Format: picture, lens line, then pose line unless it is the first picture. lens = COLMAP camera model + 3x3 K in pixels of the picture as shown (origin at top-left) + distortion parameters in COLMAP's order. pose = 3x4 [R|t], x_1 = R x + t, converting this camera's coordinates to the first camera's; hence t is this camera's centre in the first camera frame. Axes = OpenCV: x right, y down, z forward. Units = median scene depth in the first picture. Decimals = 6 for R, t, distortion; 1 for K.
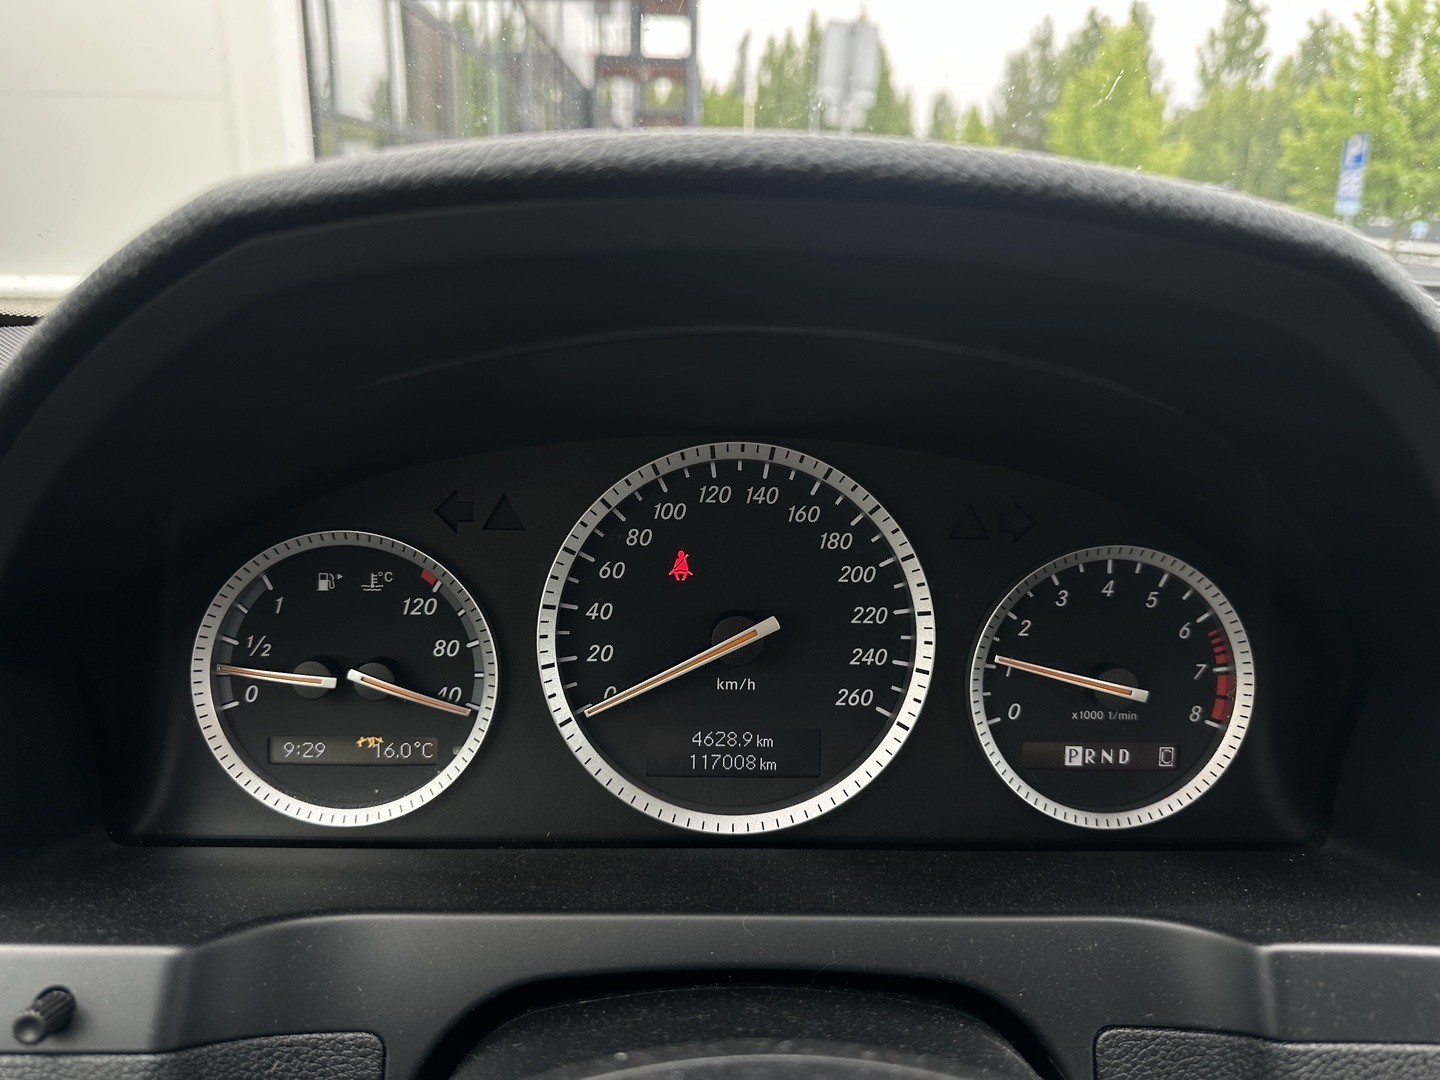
lens RADIAL K [[1074.7, 0, 718.2], [0, 1074.7, 519.3], [0, 0, 1]] dist [0.013500, -0.000468]
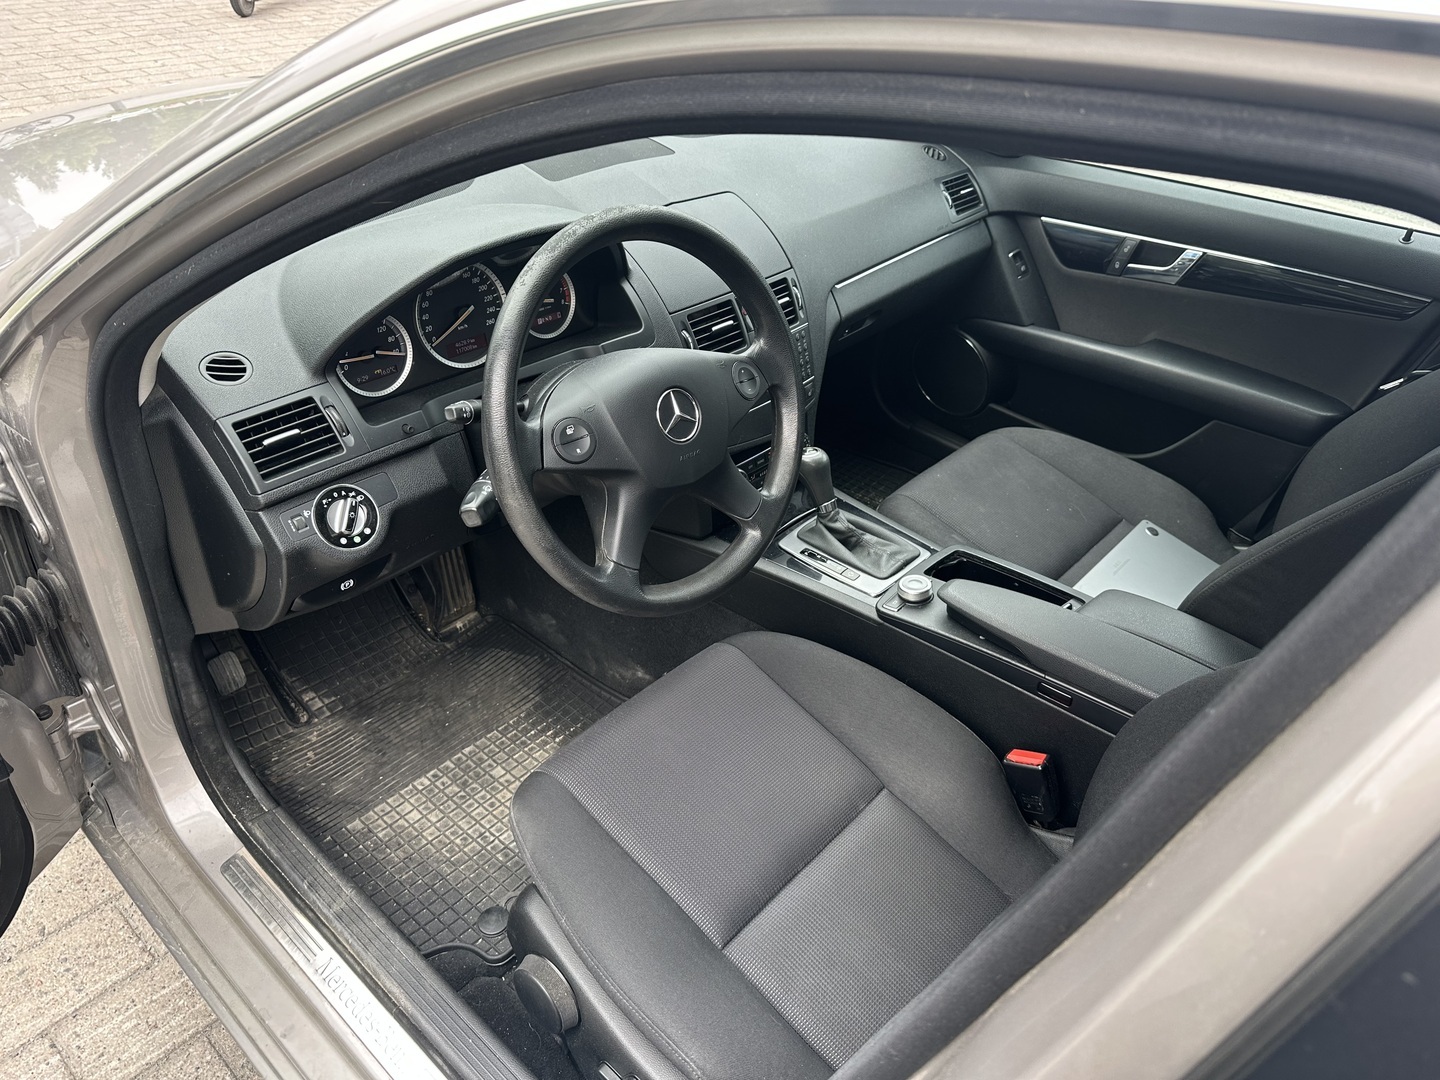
lens RADIAL K [[1015.5, 0, 695.6], [0, 1015.5, 540.3], [0, 0, 1]] dist [0.108900, -0.000282]
pose [[0.720948, -0.399711, 0.566096, -1.667162], [0.169272, 0.893720, 0.415466, -0.509558], [-0.671998, -0.203705, 0.711985, -2.143936]]
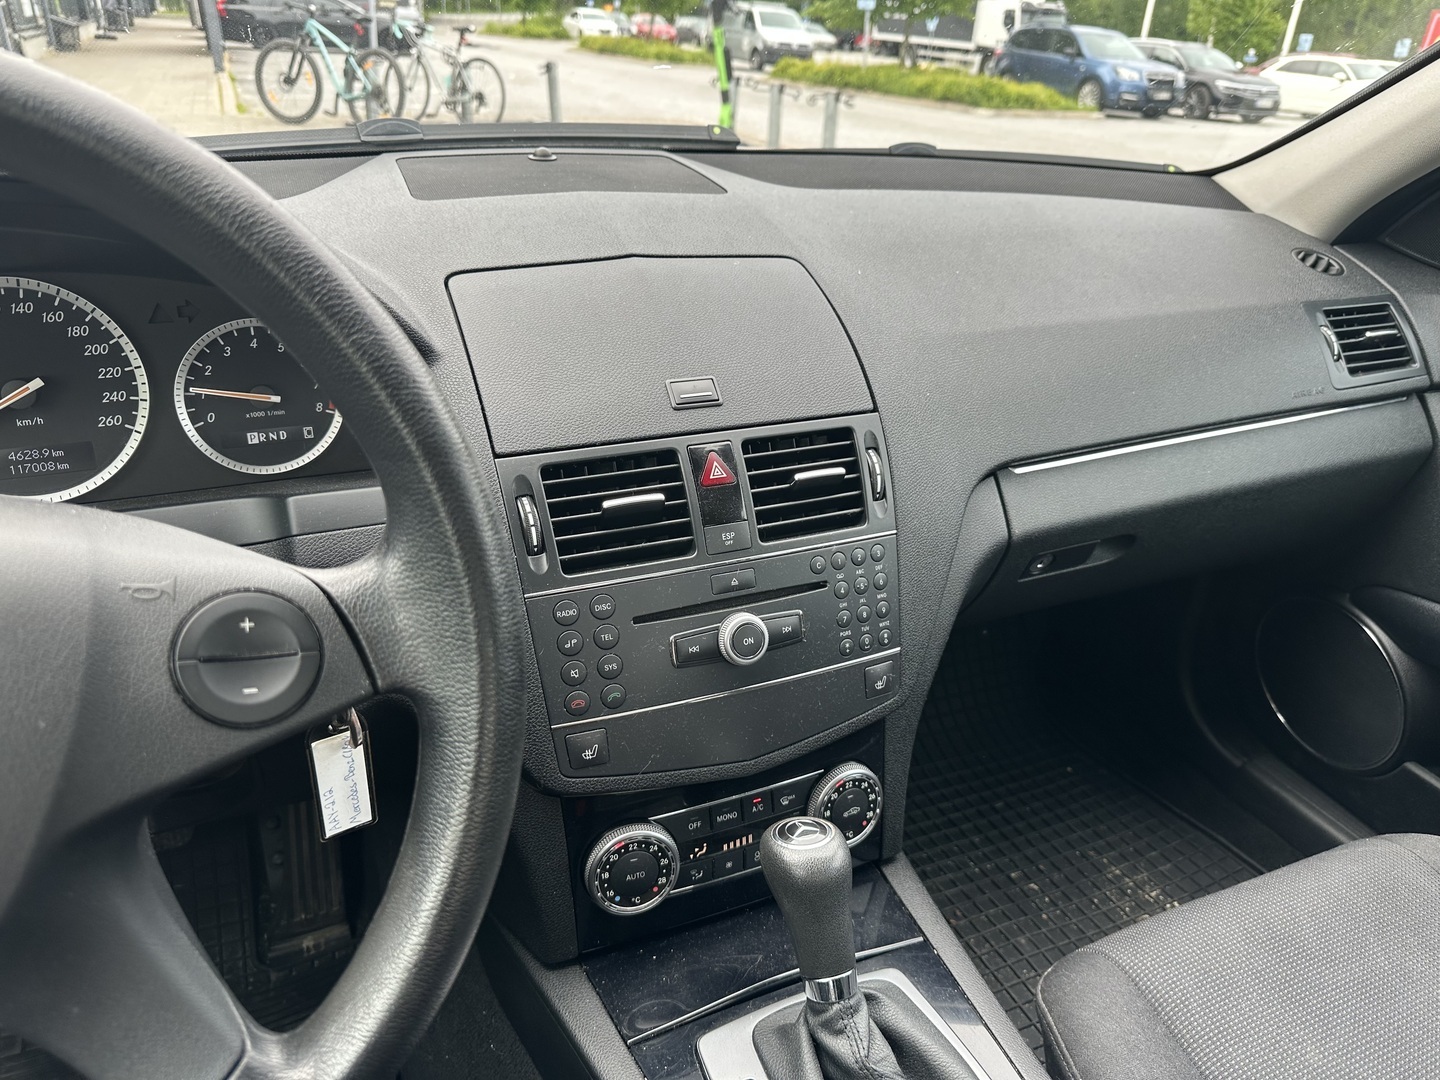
lens RADIAL K [[1074.7, 0, 718.2], [0, 1074.7, 519.3], [0, 0, 1]] dist [0.013500, -0.000468]
pose [[0.934134, -0.154142, 0.321924, 0.463573], [0.097760, 0.977943, 0.184581, 0.095389], [-0.343275, -0.140952, 0.928598, -0.998066]]
